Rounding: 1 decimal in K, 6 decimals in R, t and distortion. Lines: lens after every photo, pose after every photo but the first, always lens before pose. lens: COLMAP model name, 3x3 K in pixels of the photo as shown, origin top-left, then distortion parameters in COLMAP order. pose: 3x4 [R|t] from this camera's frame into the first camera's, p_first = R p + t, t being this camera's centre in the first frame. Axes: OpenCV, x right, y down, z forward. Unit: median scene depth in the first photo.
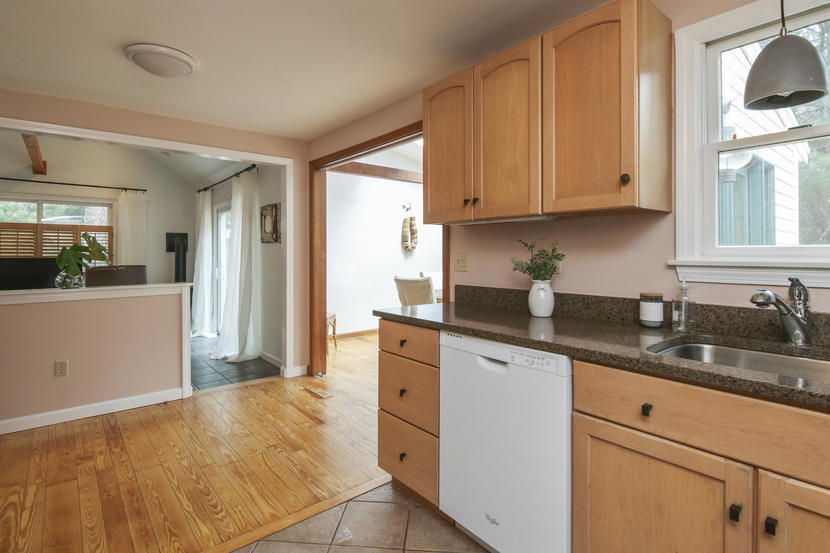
lens RADIAL K [[421.8, 0, 407.4], [0, 421.8, 250.8], [0, 0, 1]] dist [0.001095, -0.008730]
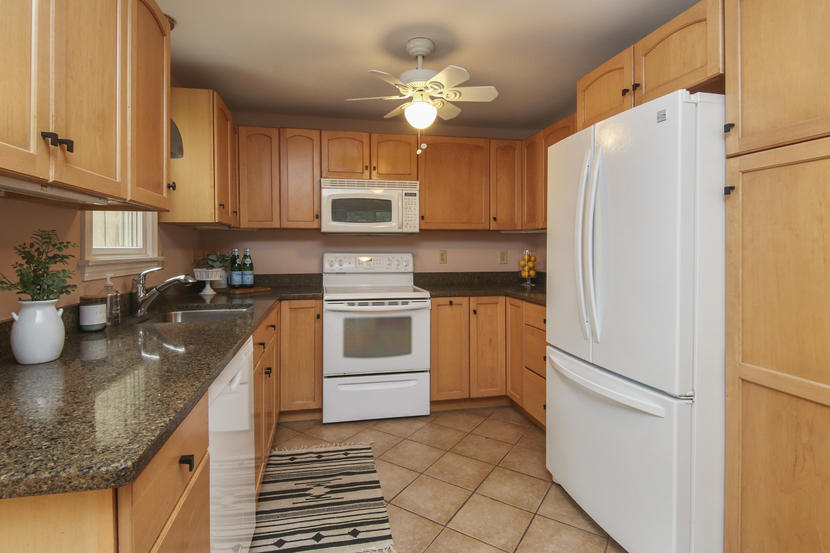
lens RADIAL K [[413.6, 0, 413.5], [0, 413.6, 251.0], [0, 0, 1]] dist [0.010715, -0.007041]
pose [[-0.898422, 0.002543, 0.439125, -0.486059], [0.002459, 0.999997, -0.000760, 0.002993], [-0.439126, 0.000397, -0.898425, 1.541076]]
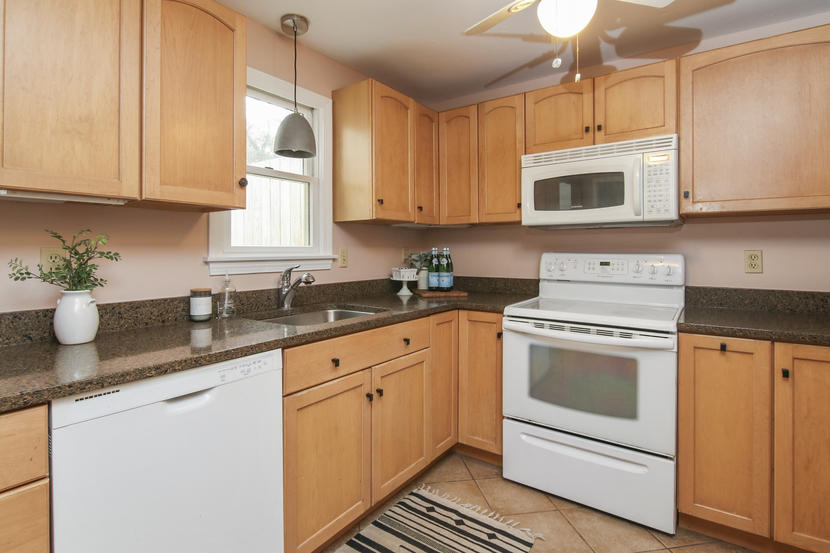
lens RADIAL K [[421.8, 0, 407.4], [0, 421.8, 250.8], [0, 0, 1]] dist [0.001095, -0.008730]
pose [[-0.276260, 0.001100, 0.961082, -0.586158], [-0.003358, 0.999992, -0.002110, 0.006473], [-0.961077, -0.003810, -0.276254, 0.806217]]
